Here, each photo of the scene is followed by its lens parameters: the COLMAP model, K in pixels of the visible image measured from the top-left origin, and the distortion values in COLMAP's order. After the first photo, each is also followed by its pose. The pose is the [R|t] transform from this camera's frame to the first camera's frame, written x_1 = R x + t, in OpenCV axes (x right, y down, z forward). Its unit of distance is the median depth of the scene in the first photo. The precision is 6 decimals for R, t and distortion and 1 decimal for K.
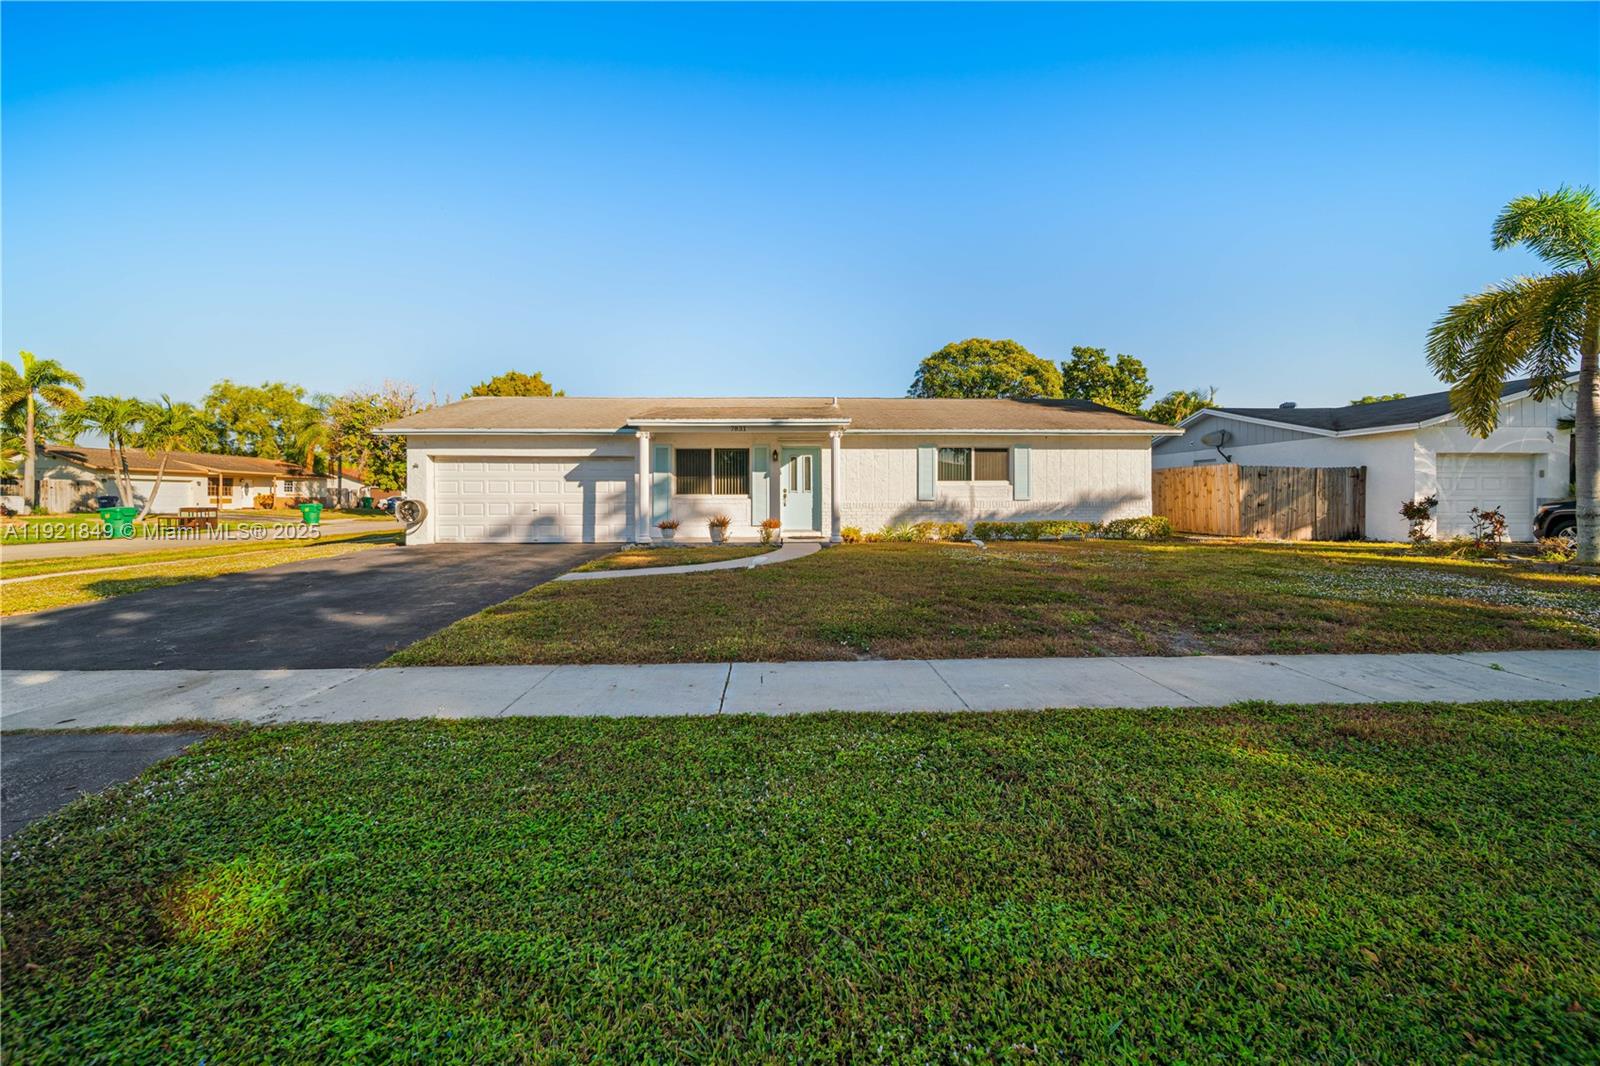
lens RADIAL K [[576.0, 0, 788.8], [0, 576.0, 493.7], [0, 0, 1]] dist [-0.002728, -0.000315]
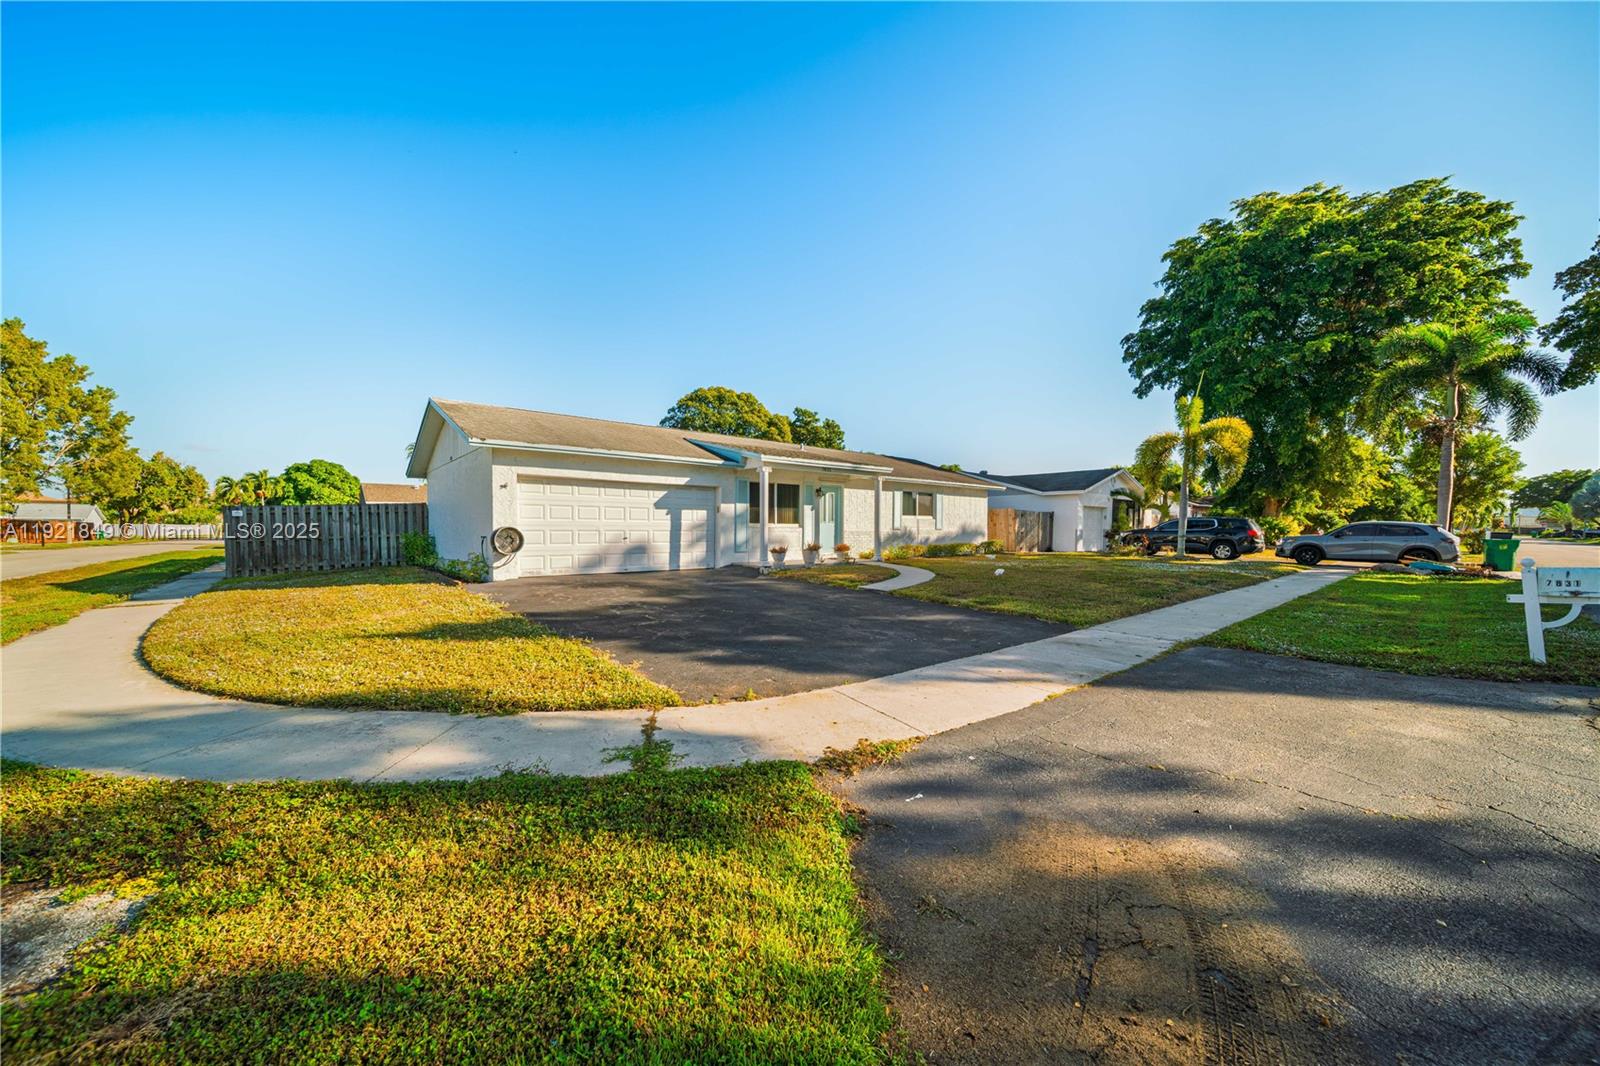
lens RADIAL K [[584.7, 0, 792.3], [0, 584.7, 526.9], [0, 0, 1]] dist [-0.003385, -0.000487]
pose [[0.768567, 0.005113, 0.639749, -0.848570], [-0.007063, 0.999975, 0.000494, 0.006932], [-0.639730, -0.004898, 0.768584, 0.085437]]
